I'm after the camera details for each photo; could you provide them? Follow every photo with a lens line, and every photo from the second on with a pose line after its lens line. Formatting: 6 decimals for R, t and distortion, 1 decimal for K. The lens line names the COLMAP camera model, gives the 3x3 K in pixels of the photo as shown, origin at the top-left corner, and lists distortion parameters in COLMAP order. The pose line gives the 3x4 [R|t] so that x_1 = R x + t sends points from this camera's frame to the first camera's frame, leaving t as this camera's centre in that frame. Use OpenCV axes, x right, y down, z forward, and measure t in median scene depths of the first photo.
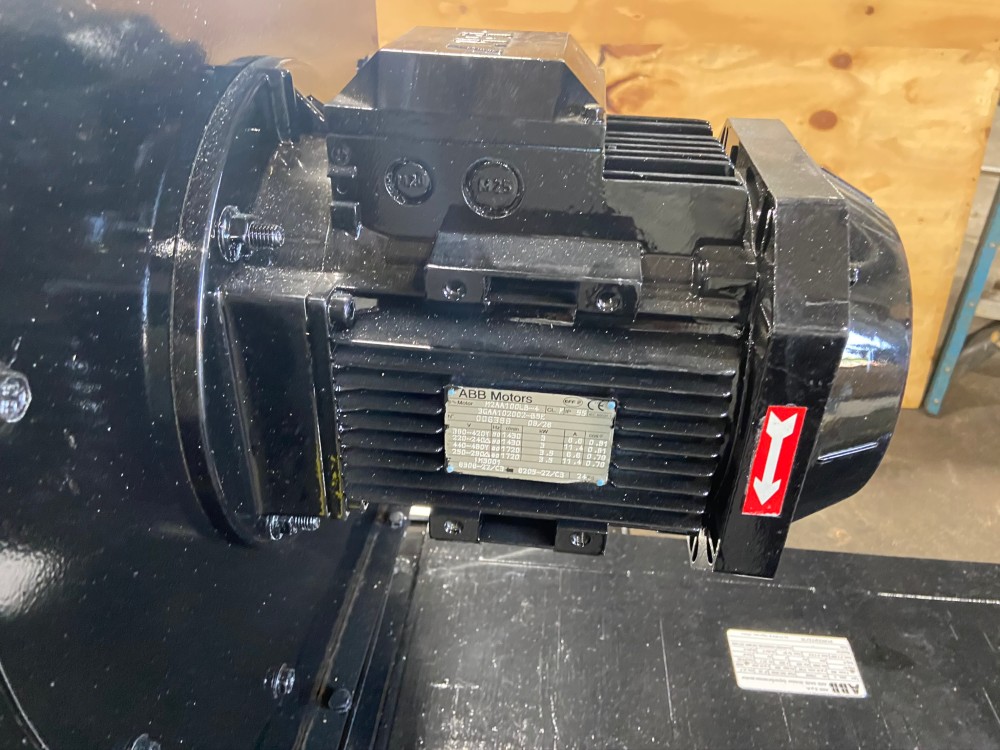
lens RADIAL K [[756.5, 0, 499.8], [0, 756.5, 375.2], [0, 0, 1]] dist [-0.001628, -0.001396]
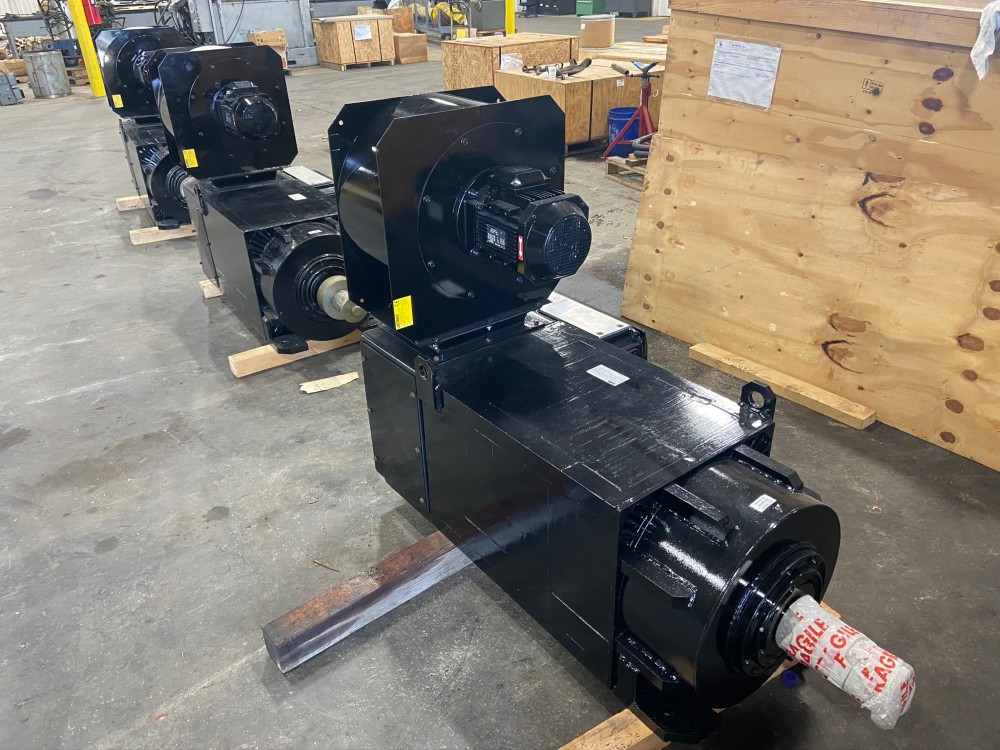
lens RADIAL K [[756.5, 0, 501.4], [0, 756.5, 375.2], [0, 0, 1]] dist [-0.001628, -0.001396]
pose [[0.682560, 0.332217, -0.650956, 0.784116], [-0.370520, 0.925055, 0.083596, 0.106486], [0.629942, 0.184132, 0.754499, -0.595879]]
